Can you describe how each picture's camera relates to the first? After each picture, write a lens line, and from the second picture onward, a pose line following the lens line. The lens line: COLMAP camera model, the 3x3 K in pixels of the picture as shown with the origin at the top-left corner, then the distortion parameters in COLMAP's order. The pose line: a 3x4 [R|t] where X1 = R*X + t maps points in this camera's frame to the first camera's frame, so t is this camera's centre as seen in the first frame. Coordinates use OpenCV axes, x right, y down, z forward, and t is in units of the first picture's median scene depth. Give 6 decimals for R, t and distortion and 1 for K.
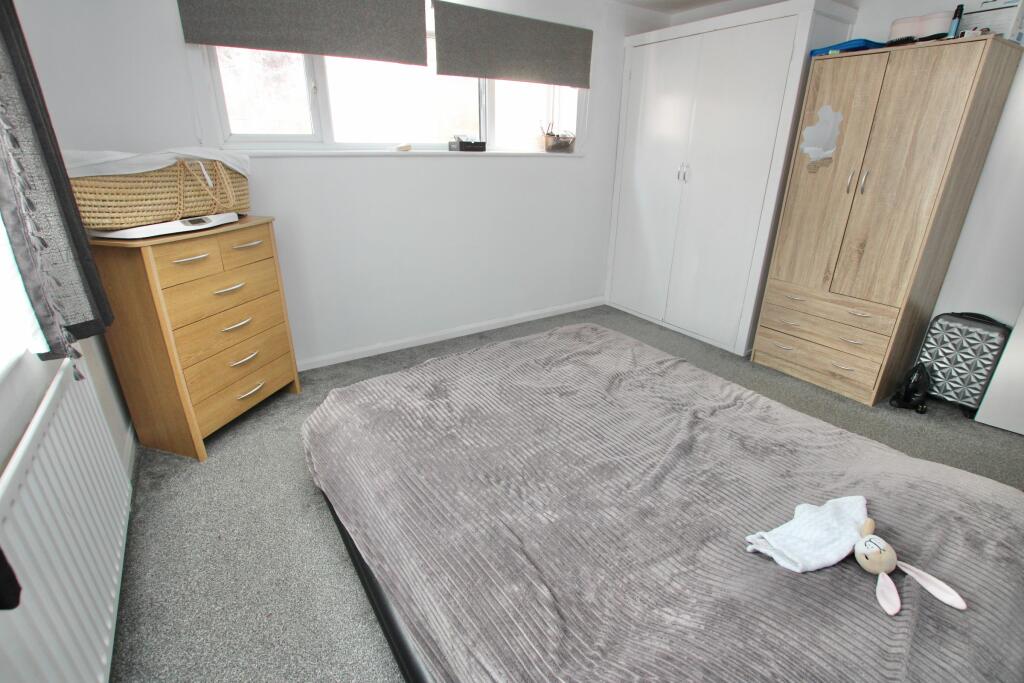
lens RADIAL K [[474.7, 0, 512.0], [0, 474.7, 341.5], [0, 0, 1]] dist [-0.034150, 0.003973]
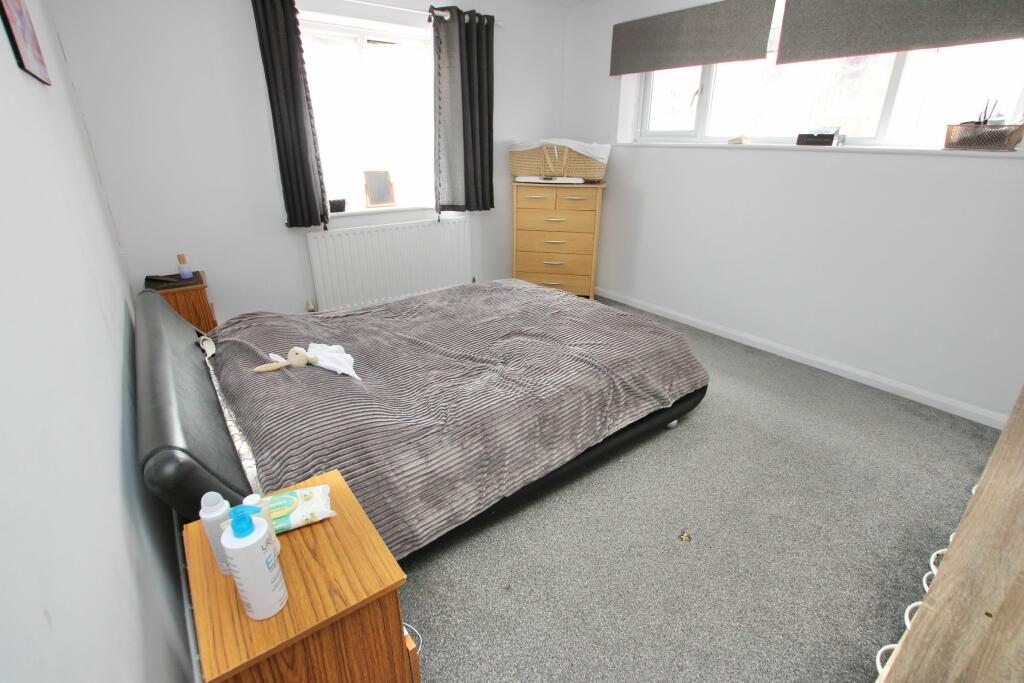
lens RADIAL K [[474.7, 0, 512.0], [0, 474.7, 341.5], [0, 0, 1]] dist [-0.034150, 0.003973]
pose [[0.062598, 0.379893, -0.922910, 0.901163], [-0.381578, 0.863579, 0.329590, -0.183990], [0.922214, 0.331531, 0.199017, 0.495381]]
